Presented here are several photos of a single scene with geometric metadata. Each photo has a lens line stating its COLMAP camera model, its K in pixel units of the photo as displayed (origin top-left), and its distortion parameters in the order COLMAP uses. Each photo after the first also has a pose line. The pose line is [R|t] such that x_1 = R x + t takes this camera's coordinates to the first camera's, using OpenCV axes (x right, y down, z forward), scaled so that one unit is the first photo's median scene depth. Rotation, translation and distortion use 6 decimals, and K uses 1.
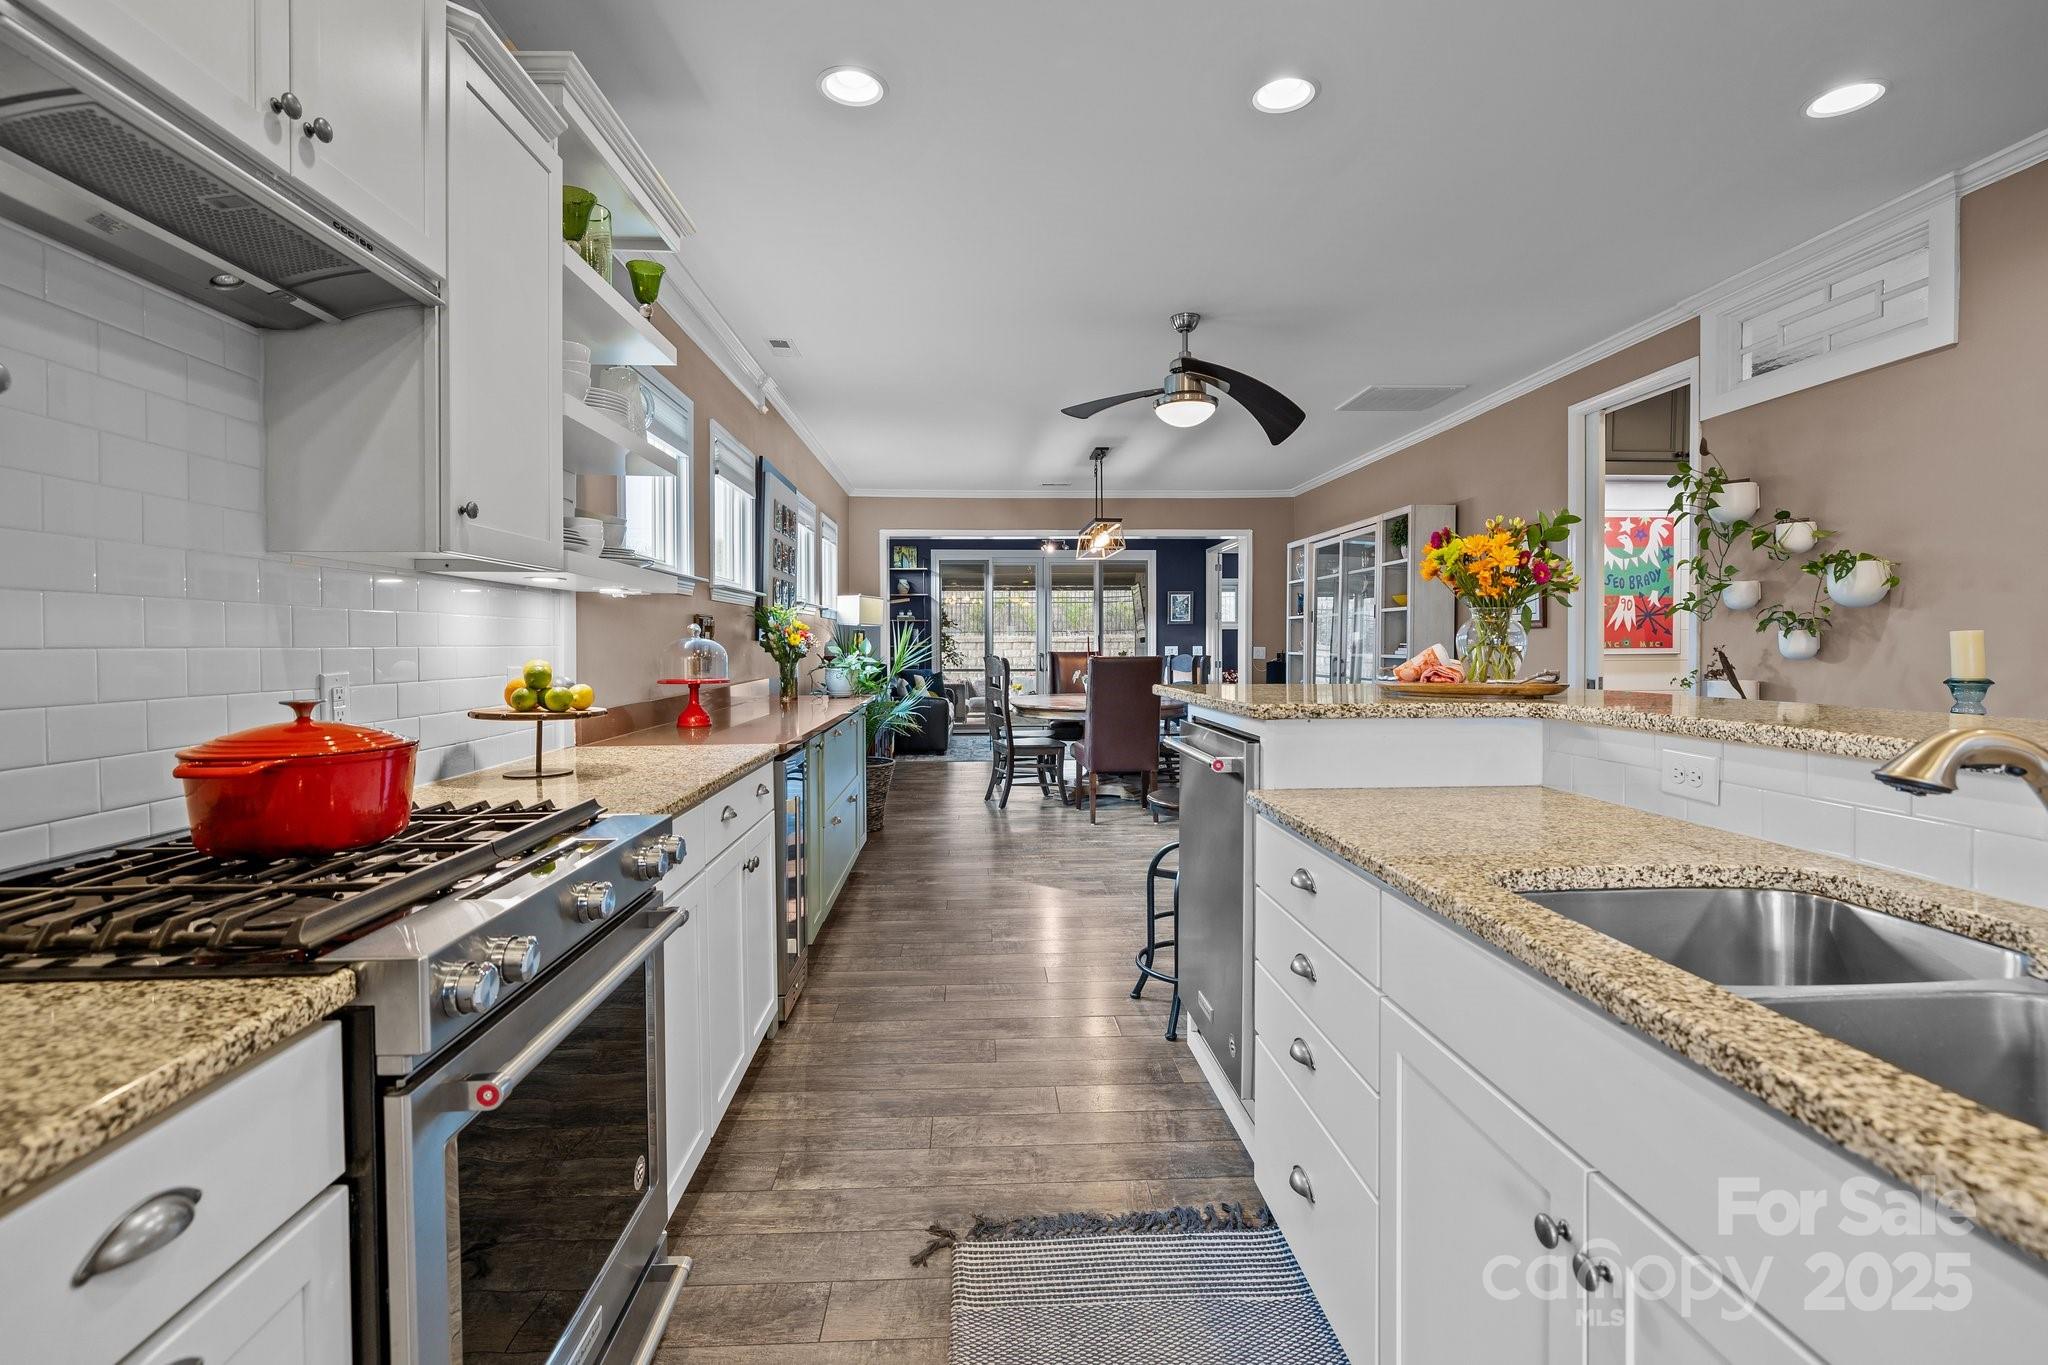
lens RADIAL K [[948.6, 0, 1018.9], [0, 948.6, 654.8], [0, 0, 1]] dist [-0.006994, 0.001593]
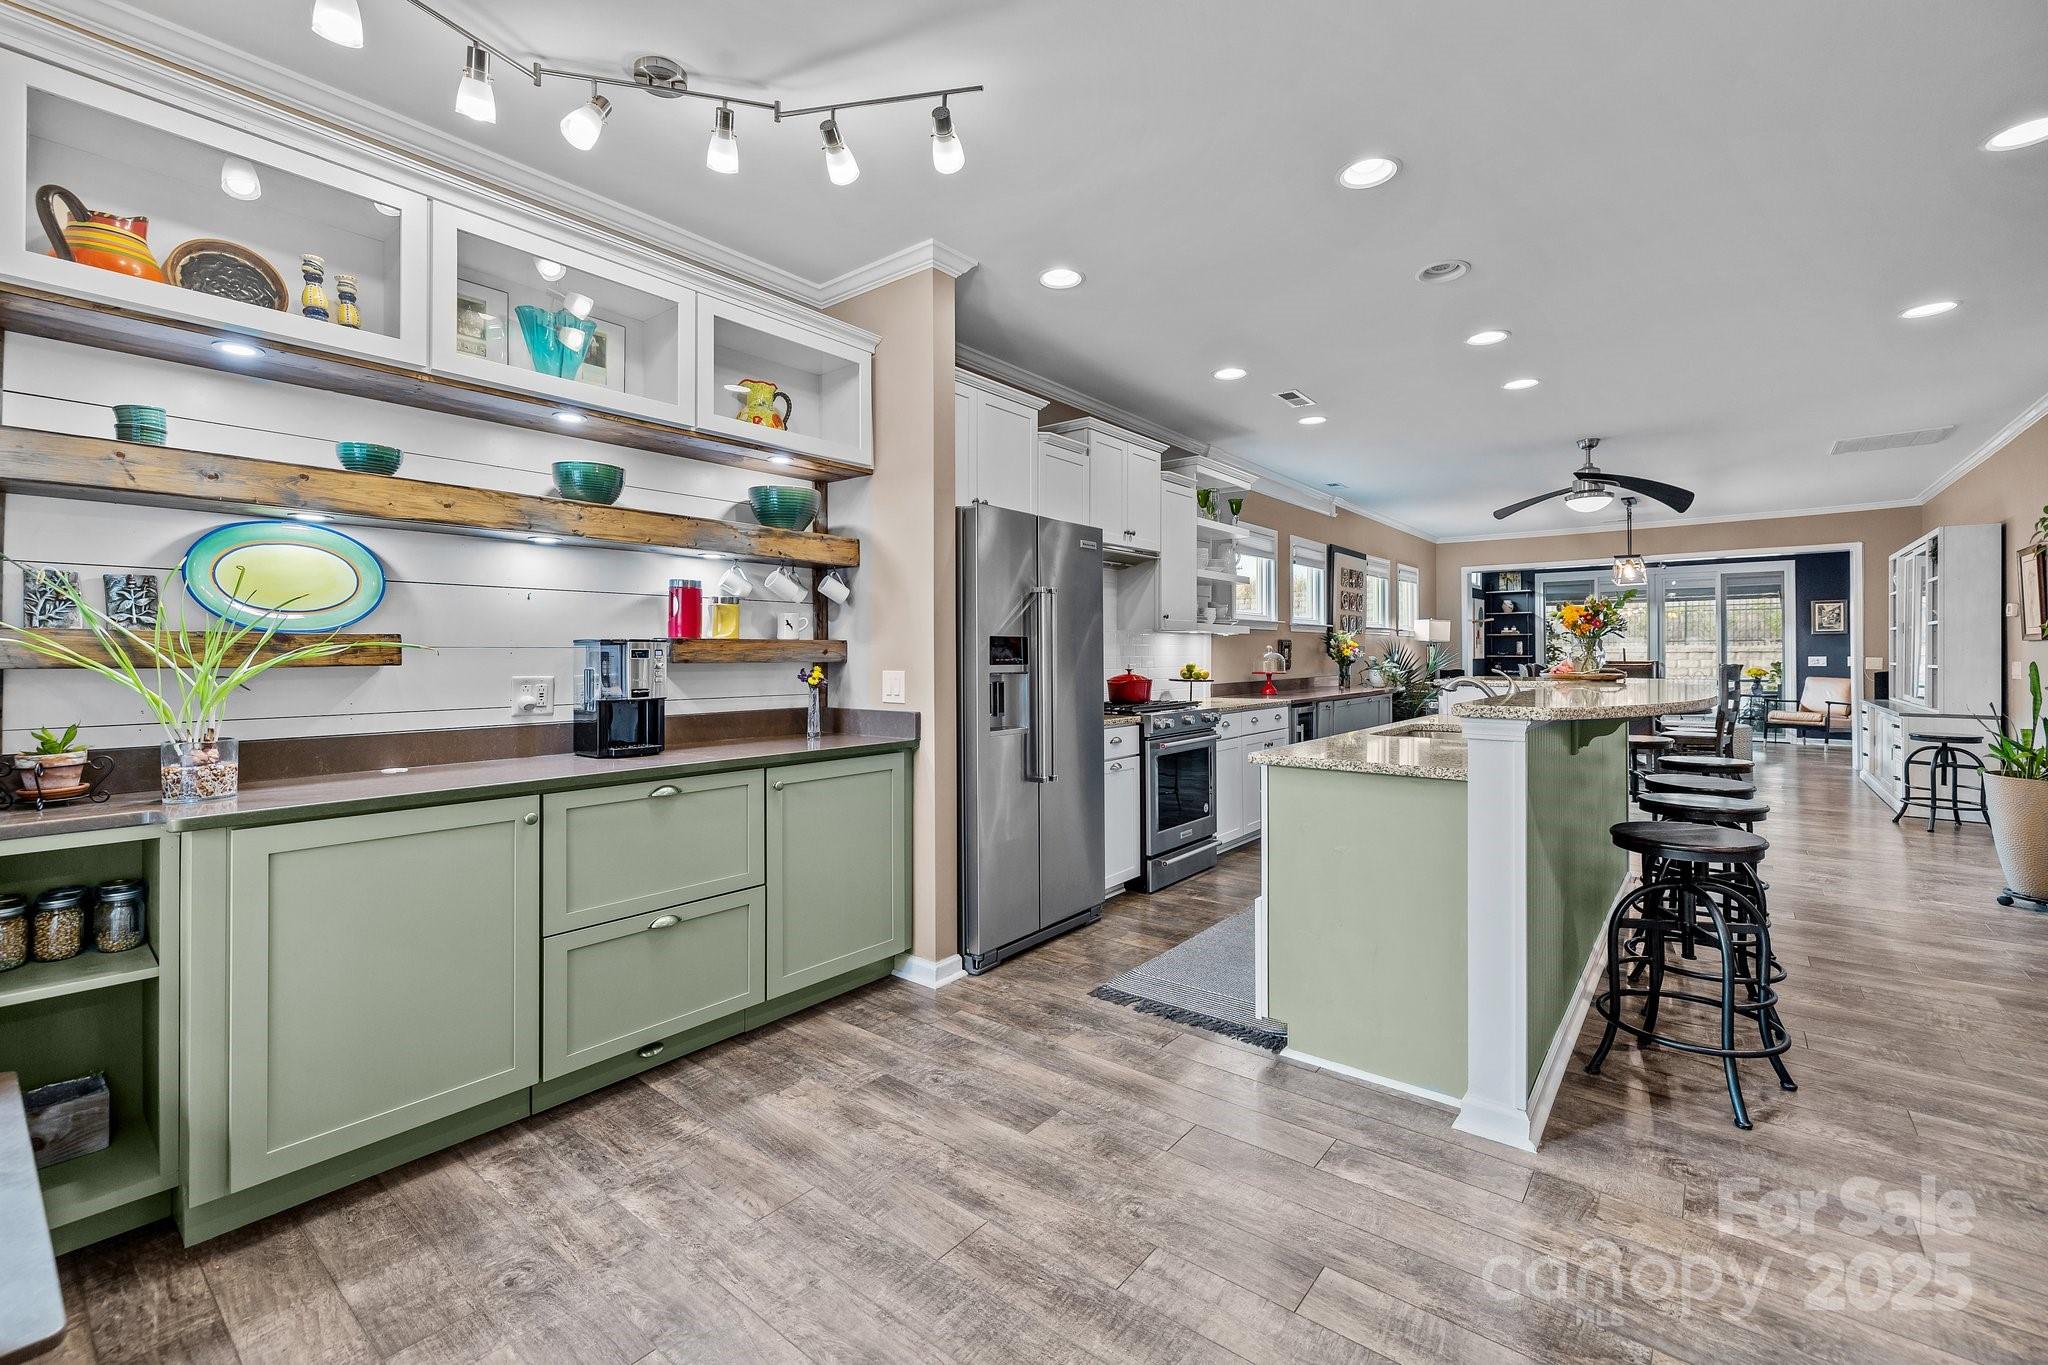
lens RADIAL K [[869.5, 0, 1021.3], [0, 869.5, 647.6], [0, 0, 1]] dist [0.005548, -0.002234]
pose [[0.747606, -0.003491, -0.664133, 0.361832], [-0.008381, 0.999857, -0.014691, 0.003351], [0.664089, 0.016550, 0.747470, -0.550282]]
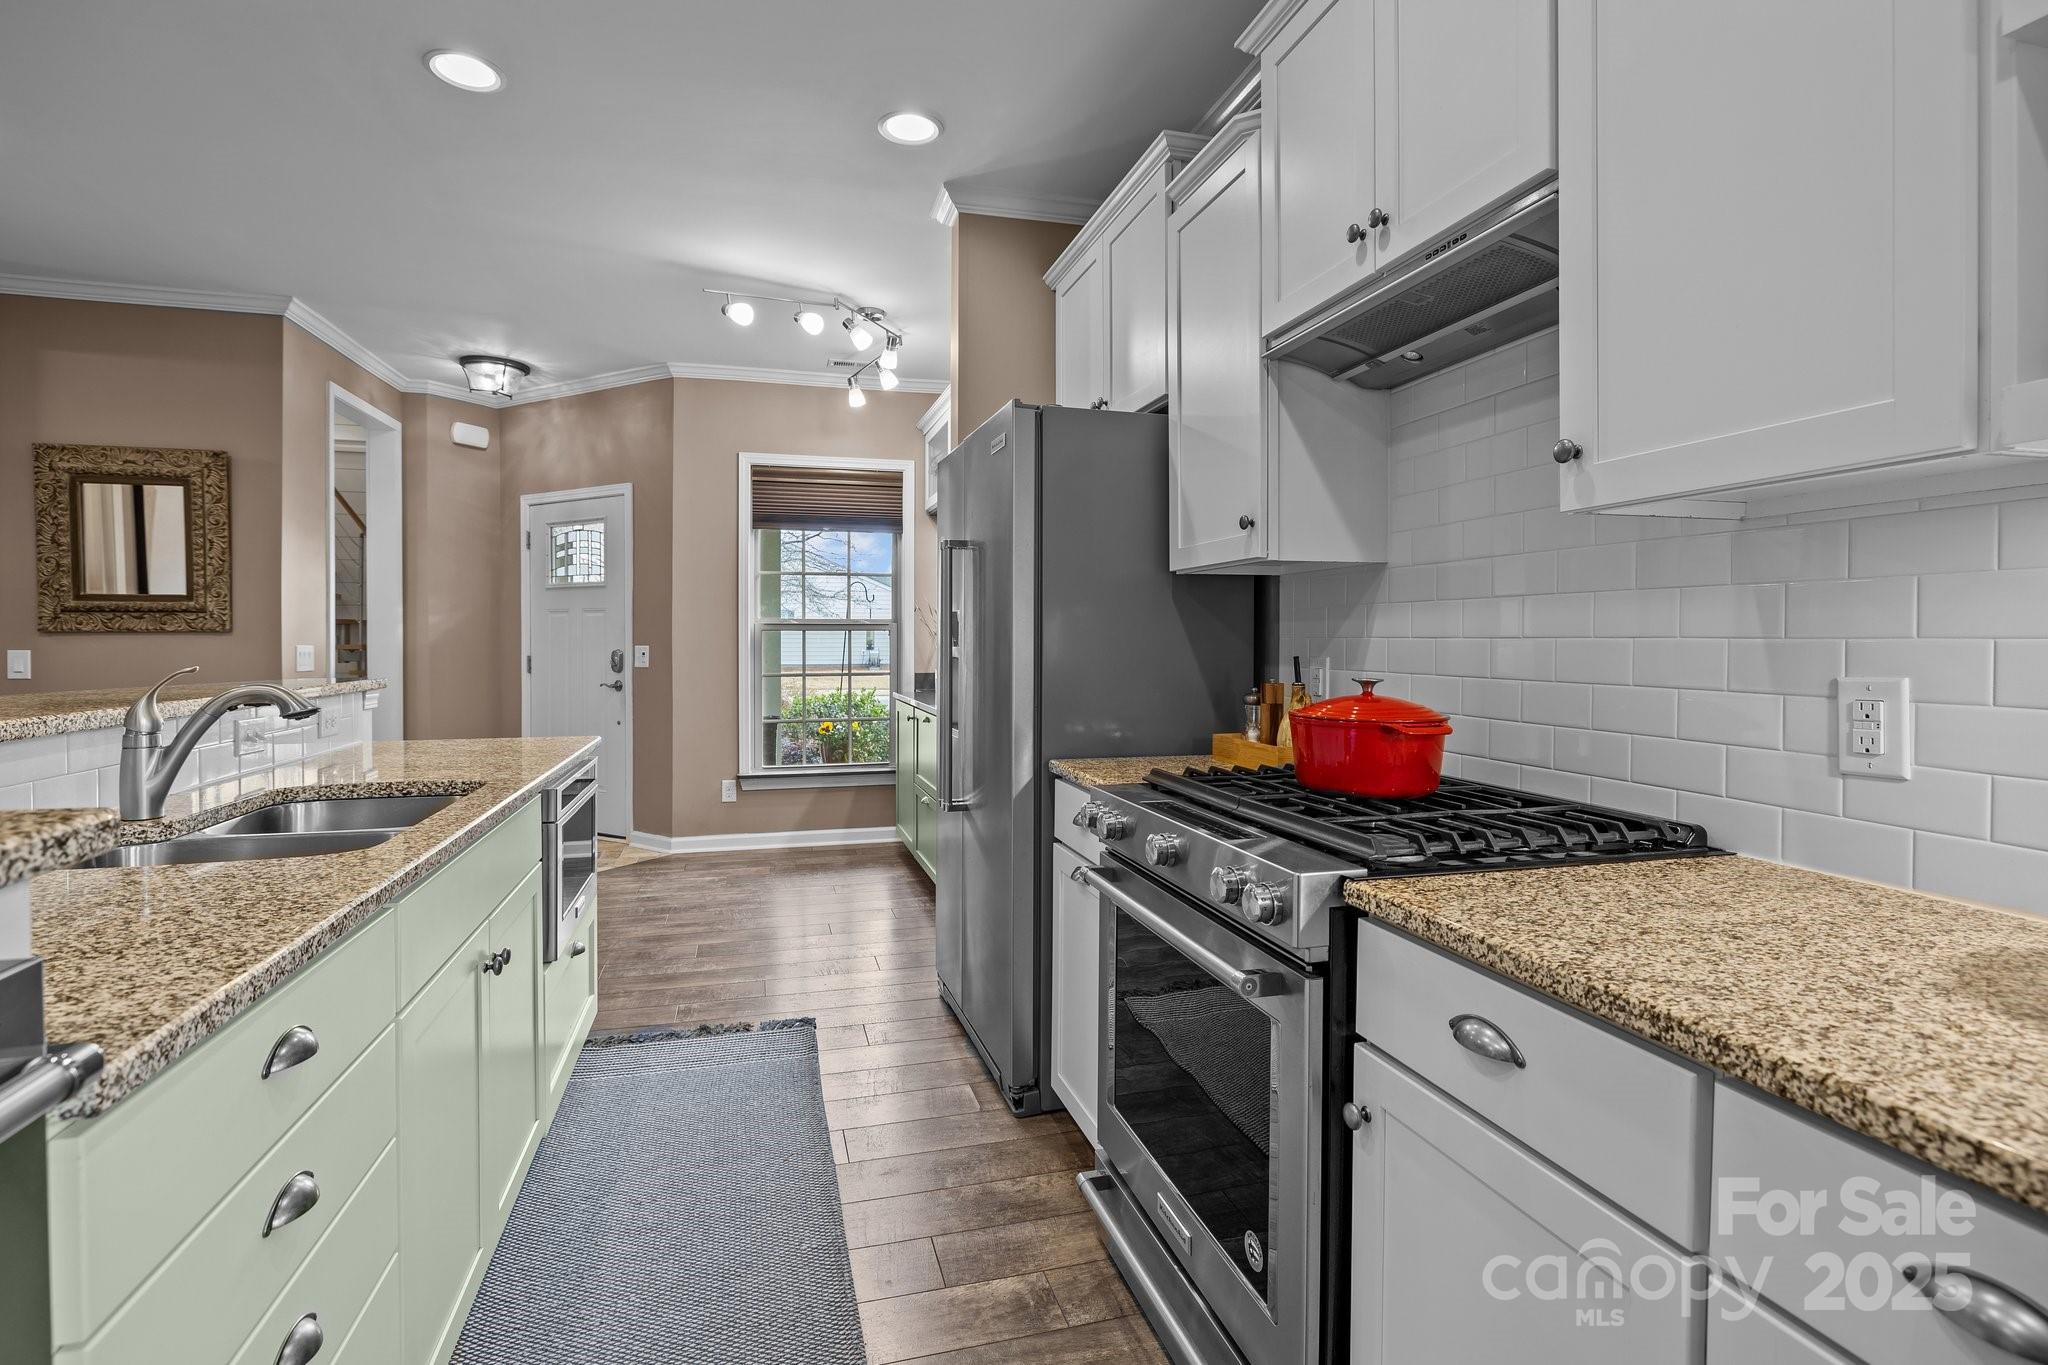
lens RADIAL K [[948.6, 0, 1012.0], [0, 948.6, 653.5], [0, 0, 1]] dist [-0.006994, 0.001593]
pose [[-0.976072, 0.001839, -0.217439, -0.000830], [-0.004053, 0.999637, 0.026648, -0.004406], [0.217409, 0.026892, -0.975710, 0.529419]]
